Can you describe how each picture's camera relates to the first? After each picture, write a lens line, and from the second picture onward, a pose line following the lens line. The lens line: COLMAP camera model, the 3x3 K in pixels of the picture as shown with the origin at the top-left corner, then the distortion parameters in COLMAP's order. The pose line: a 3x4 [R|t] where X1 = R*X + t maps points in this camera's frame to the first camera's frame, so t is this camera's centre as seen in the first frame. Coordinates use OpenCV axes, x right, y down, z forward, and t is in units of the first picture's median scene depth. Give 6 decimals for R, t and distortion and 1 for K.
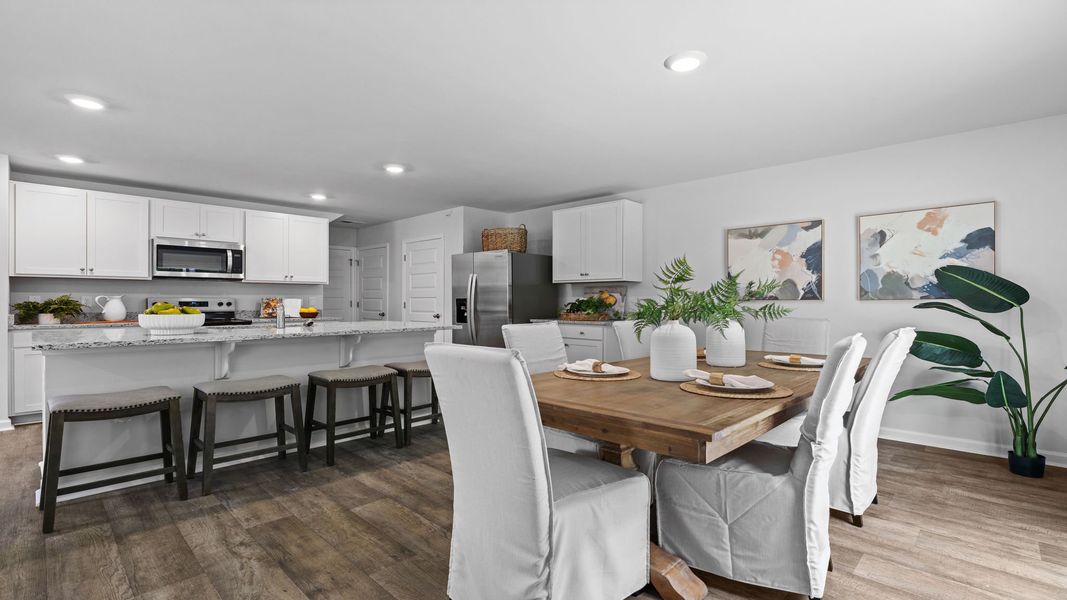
lens RADIAL K [[488.4, 0, 534.6], [0, 488.4, 301.0], [0, 0, 1]] dist [-0.011882, 0.002571]
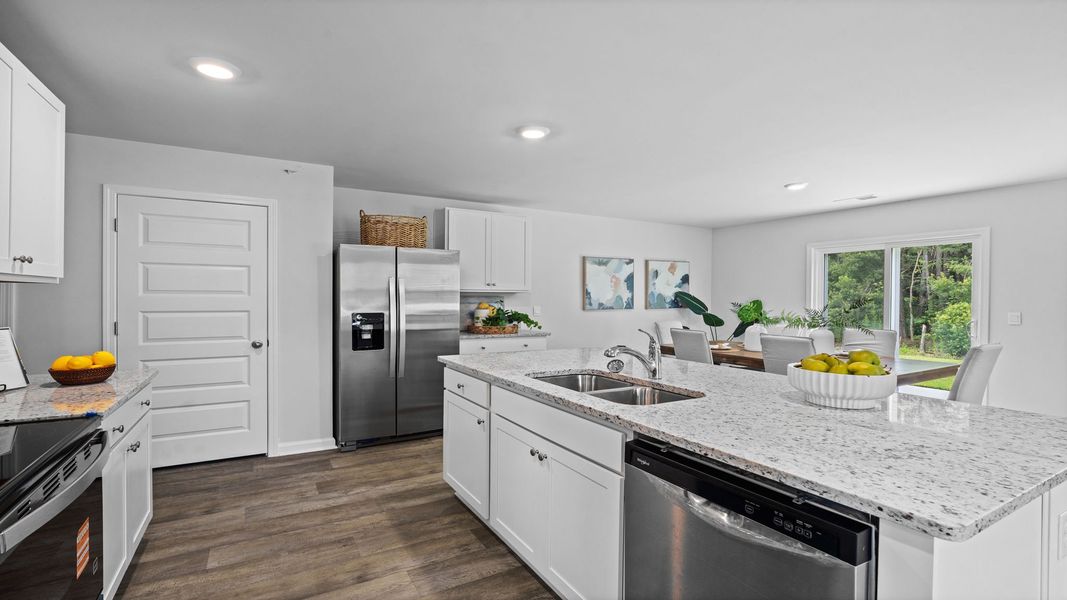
lens RADIAL K [[488.4, 0, 538.4], [0, 488.4, 296.4], [0, 0, 1]] dist [-0.011882, 0.002571]
pose [[0.262362, 0.003585, 0.964963, -0.921713], [-0.003473, 0.999990, -0.002771, -0.033897], [-0.964963, -0.002625, 0.262372, 0.776161]]
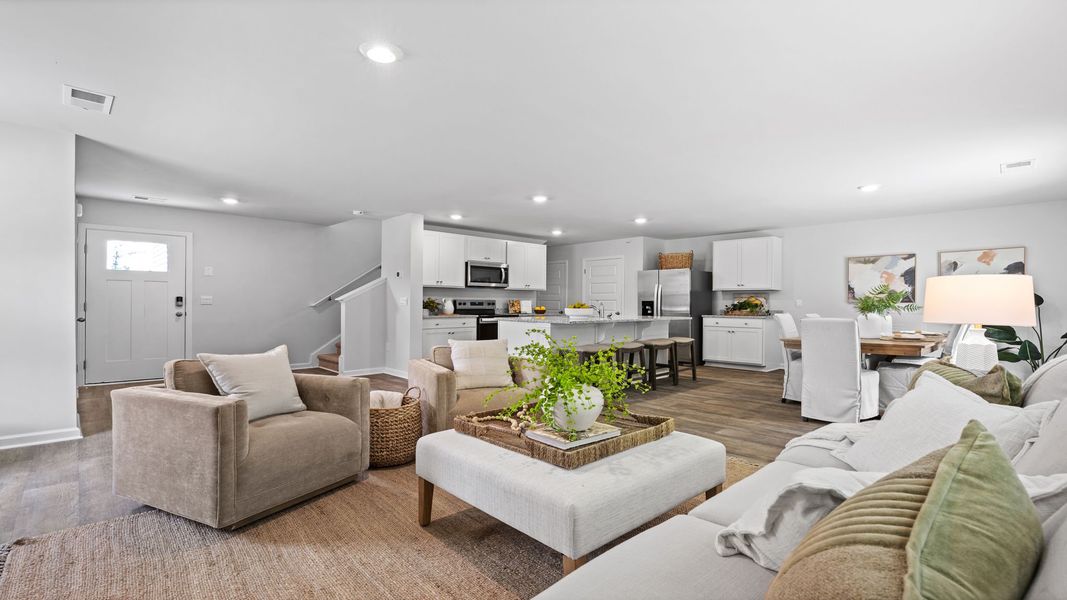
lens RADIAL K [[488.4, 0, 532.1], [0, 488.4, 305.2], [0, 0, 1]] dist [-0.011882, 0.002571]
pose [[0.999249, 0.004634, -0.038483, -0.559043], [-0.004531, 0.999986, 0.002752, 0.006782], [0.038495, -0.002575, 0.999255, -0.600580]]
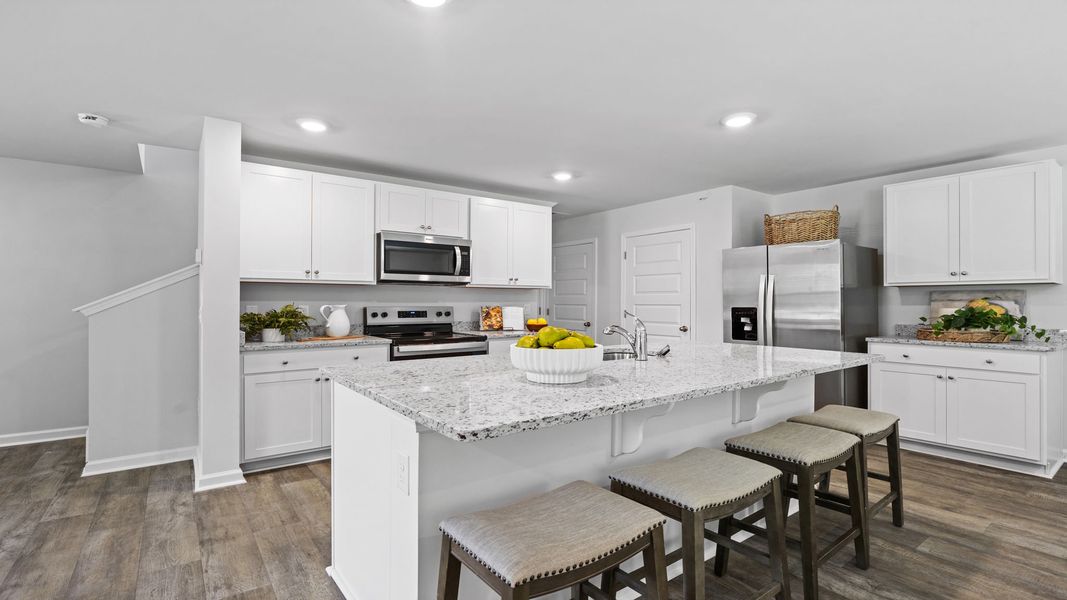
lens RADIAL K [[488.4, 0, 534.4], [0, 488.4, 301.9], [0, 0, 1]] dist [-0.011882, 0.002571]
pose [[0.987808, 0.000332, -0.155675, -0.445700], [-0.000680, 0.999997, -0.002187, -0.015011], [0.155674, 0.002266, 0.987806, 0.274564]]
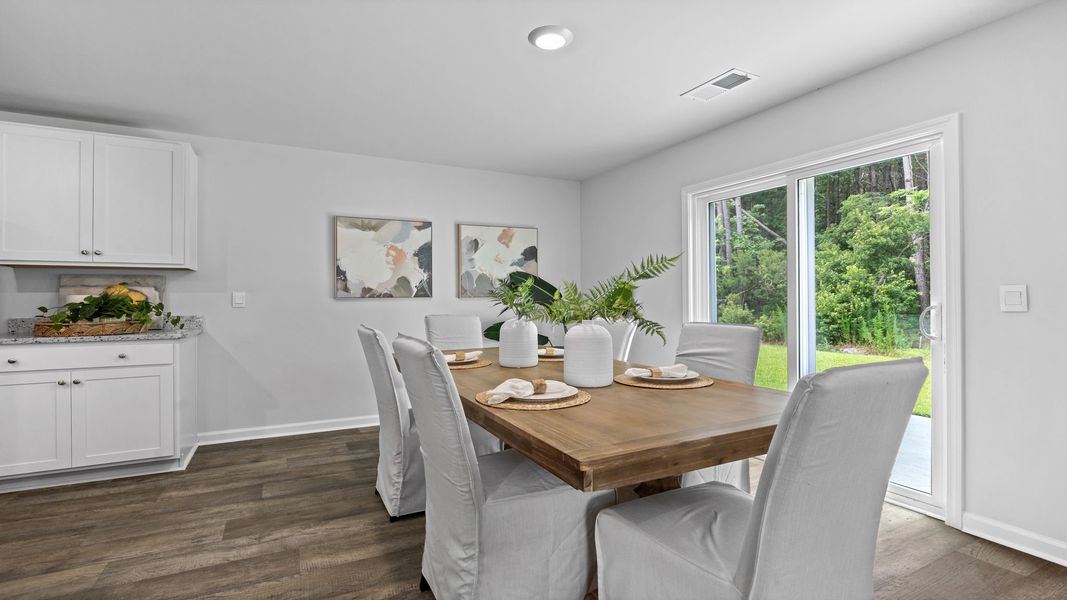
lens RADIAL K [[488.4, 0, 529.9], [0, 488.4, 295.8], [0, 0, 1]] dist [-0.011882, 0.002571]
pose [[0.322219, 0.001493, 0.946664, -0.308124], [0.003327, 0.999991, -0.002710, -0.001813], [-0.946659, 0.004023, 0.322211, 0.400263]]
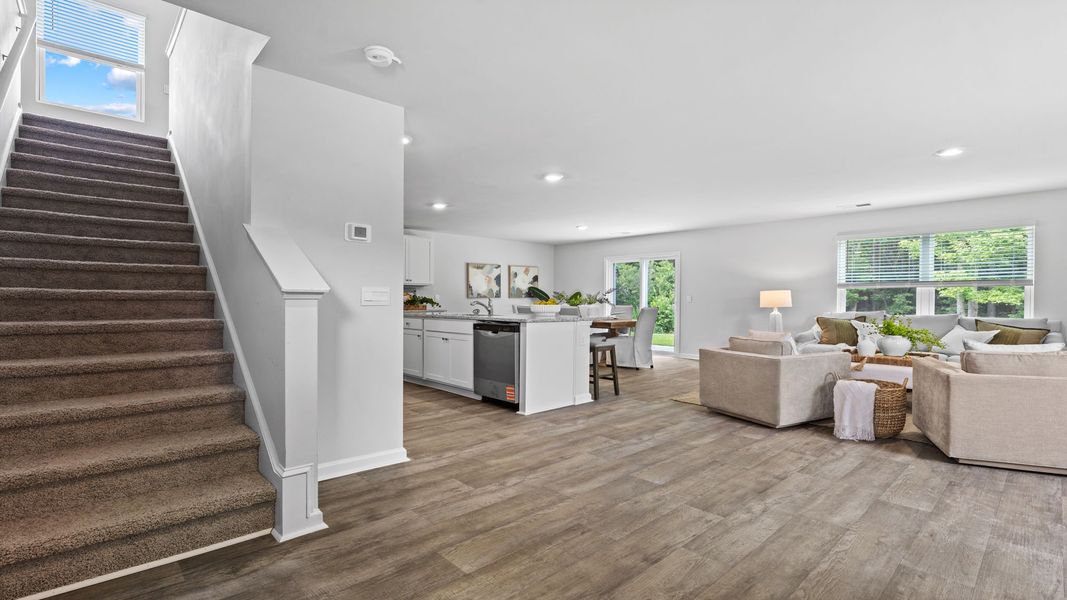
lens RADIAL K [[488.4, 0, 535.6], [0, 488.4, 303.9], [0, 0, 1]] dist [-0.011882, 0.002571]
pose [[0.047798, -0.008573, 0.998820, -1.642752], [-0.002902, 0.999958, 0.008722, 0.006038], [-0.998853, -0.003315, 0.047771, 0.621945]]
